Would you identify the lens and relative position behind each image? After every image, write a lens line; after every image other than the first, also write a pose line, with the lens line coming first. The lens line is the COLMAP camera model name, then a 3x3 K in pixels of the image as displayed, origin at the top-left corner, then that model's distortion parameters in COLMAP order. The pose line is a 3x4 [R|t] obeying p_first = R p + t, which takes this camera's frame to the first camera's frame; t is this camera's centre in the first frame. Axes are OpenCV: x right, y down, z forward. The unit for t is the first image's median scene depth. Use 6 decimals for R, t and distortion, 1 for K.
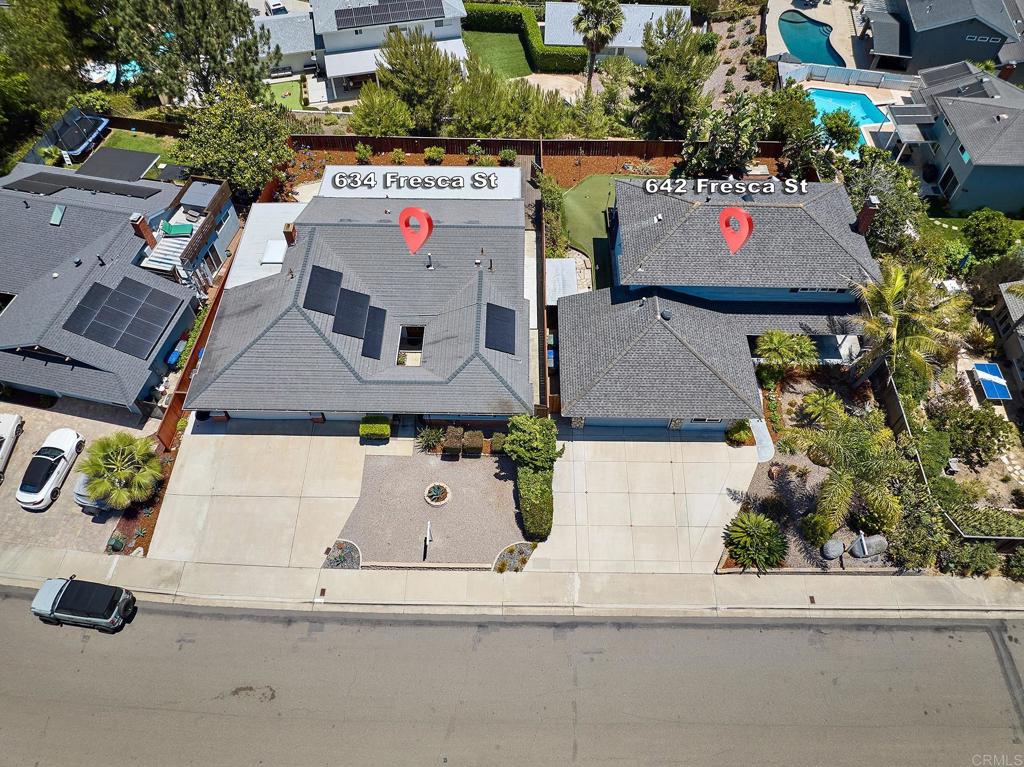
lens RADIAL K [[722.6, 0, 511.1], [0, 722.6, 381.4], [0, 0, 1]] dist [-0.050360, 0.022912]
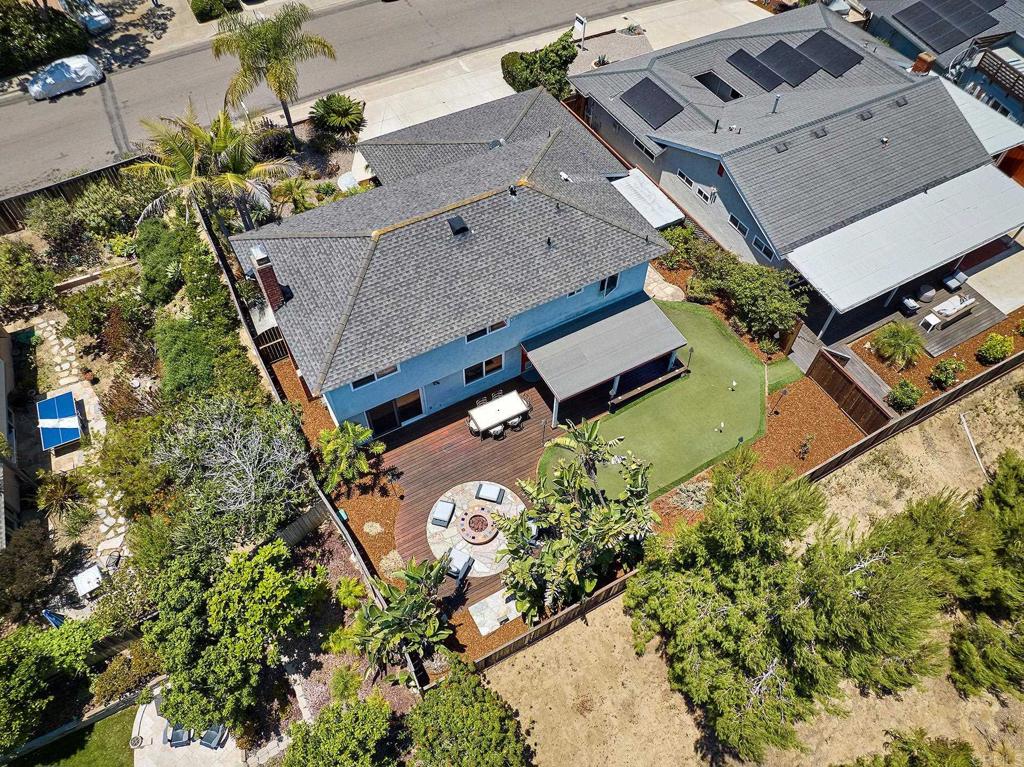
lens RADIAL K [[722.6, 0, 511.1], [0, 722.6, 381.4], [0, 0, 1]] dist [-0.050360, 0.022912]
pose [[-0.868977, 0.392644, -0.301181, 0.556978], [-0.411520, -0.235366, 0.880485, -0.892546], [0.274830, 0.889063, 0.366108, 0.950944]]
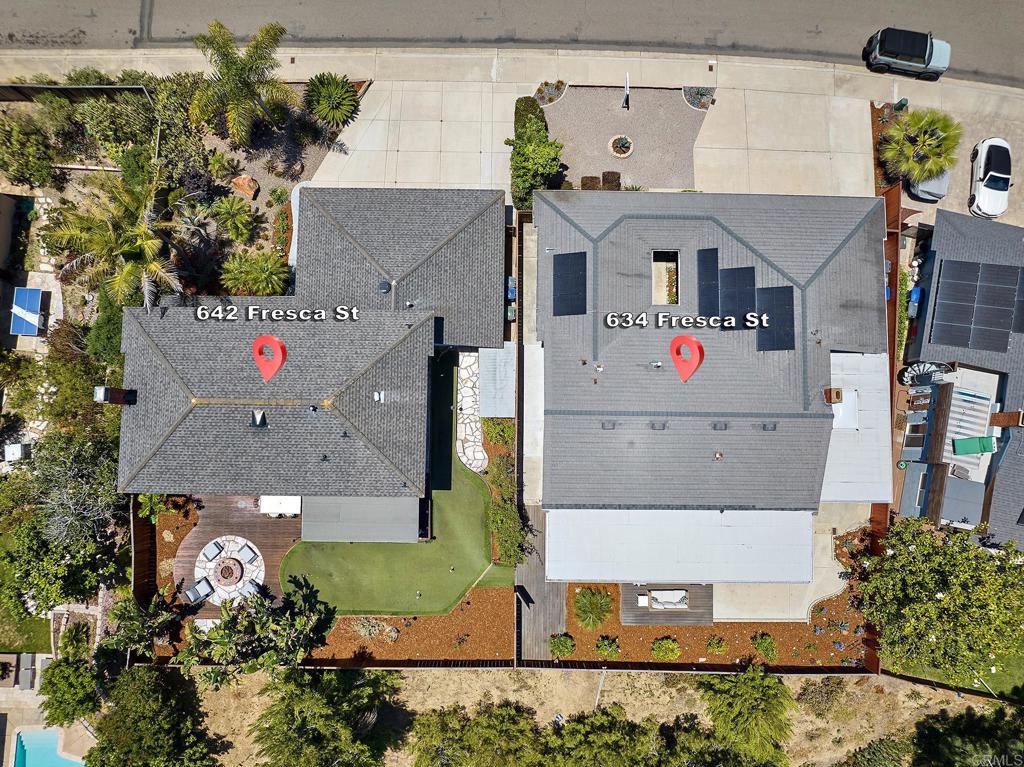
lens RADIAL K [[722.6, 0, 511.1], [0, 722.6, 381.4], [0, 0, 1]] dist [-0.050360, 0.022912]
pose [[-0.999846, -0.000290, -0.017523, 0.076195], [-0.011129, -0.761879, 0.647624, -0.764333], [-0.013538, 0.647719, 0.761759, 0.400506]]
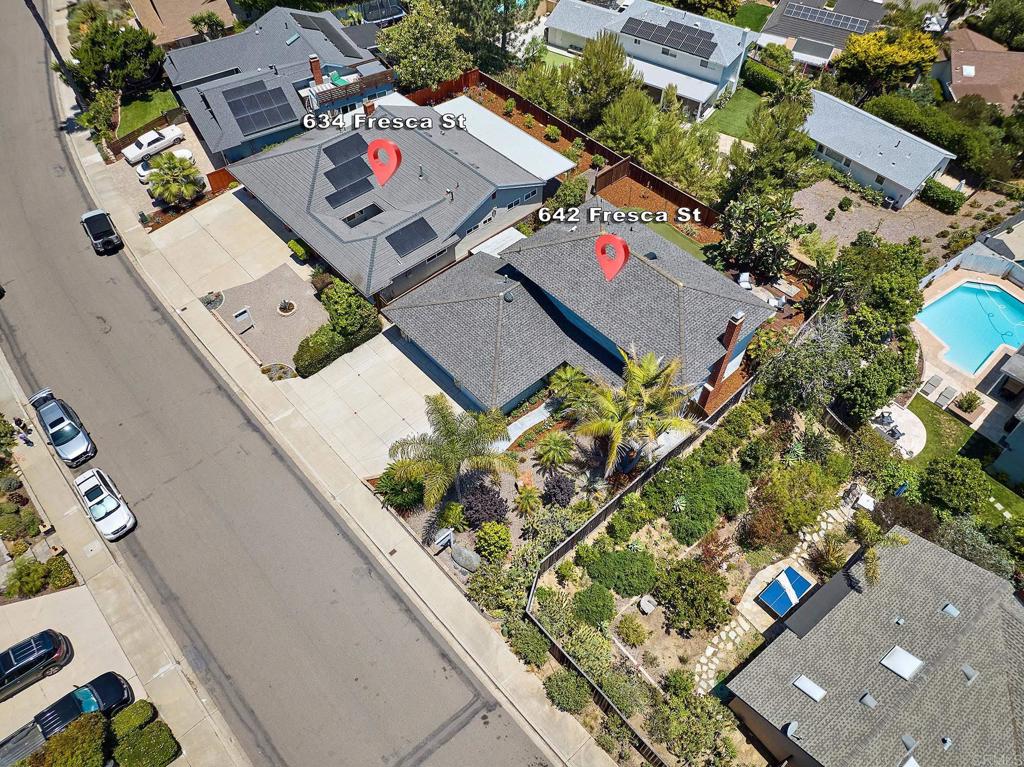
lens RADIAL K [[722.6, 0, 511.1], [0, 722.6, 381.4], [0, 0, 1]] dist [-0.050360, 0.022912]
pose [[0.683451, 0.570340, -0.455639, 0.798748], [-0.596686, 0.796041, 0.101414, -0.104187], [0.420548, 0.202562, 0.884369, 0.056711]]
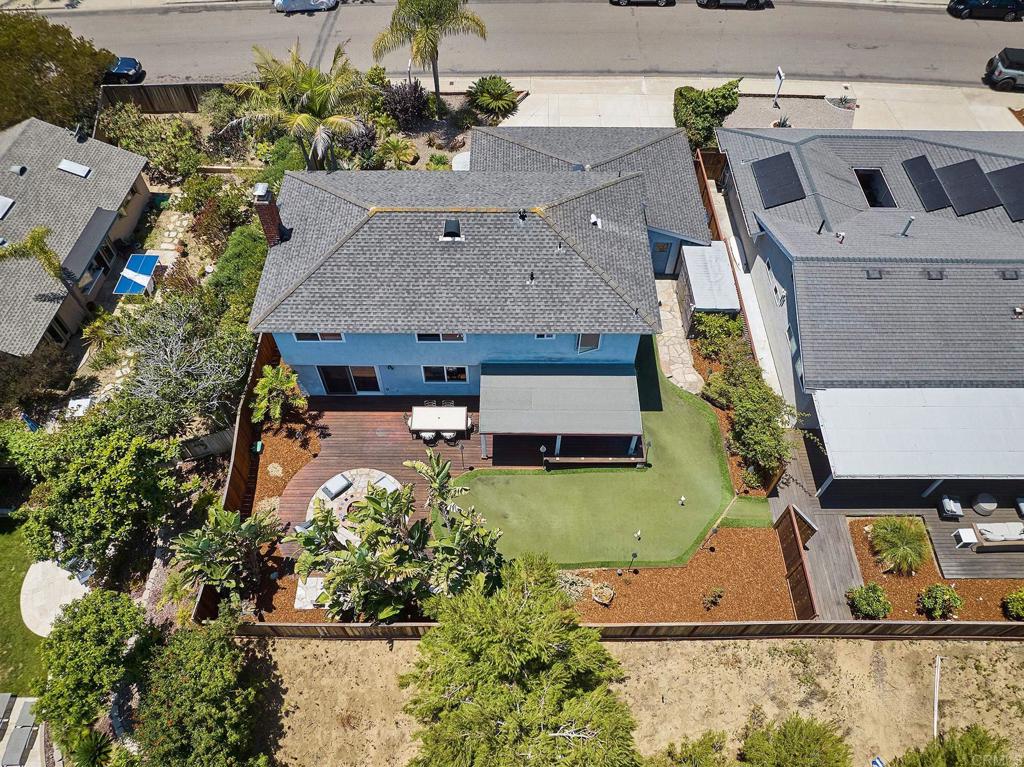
lens RADIAL K [[722.6, 0, 511.1], [0, 722.6, 381.4], [0, 0, 1]] dist [-0.050360, 0.022912]
pose [[-0.999878, 0.004240, -0.015023, 0.304757], [-0.015583, -0.327748, 0.944637, -0.923352], [-0.000918, 0.944756, 0.327774, 0.968249]]
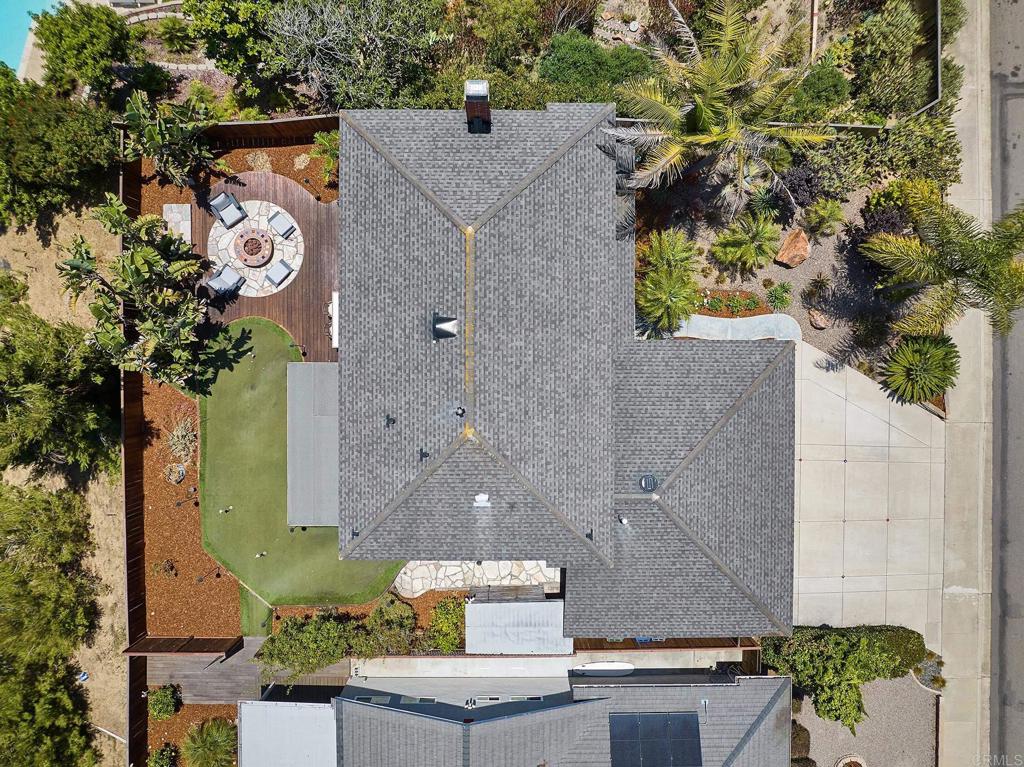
lens RADIAL K [[724.2, 0, 512.0], [0, 724.2, 383.5], [0, 0, 1]] dist [-0.064002, 0.045784]
pose [[-0.010442, -0.999807, -0.016669, 0.313652], [0.809018, -0.018245, 0.587501, -0.545474], [-0.587691, -0.007351, 0.809052, 0.582615]]
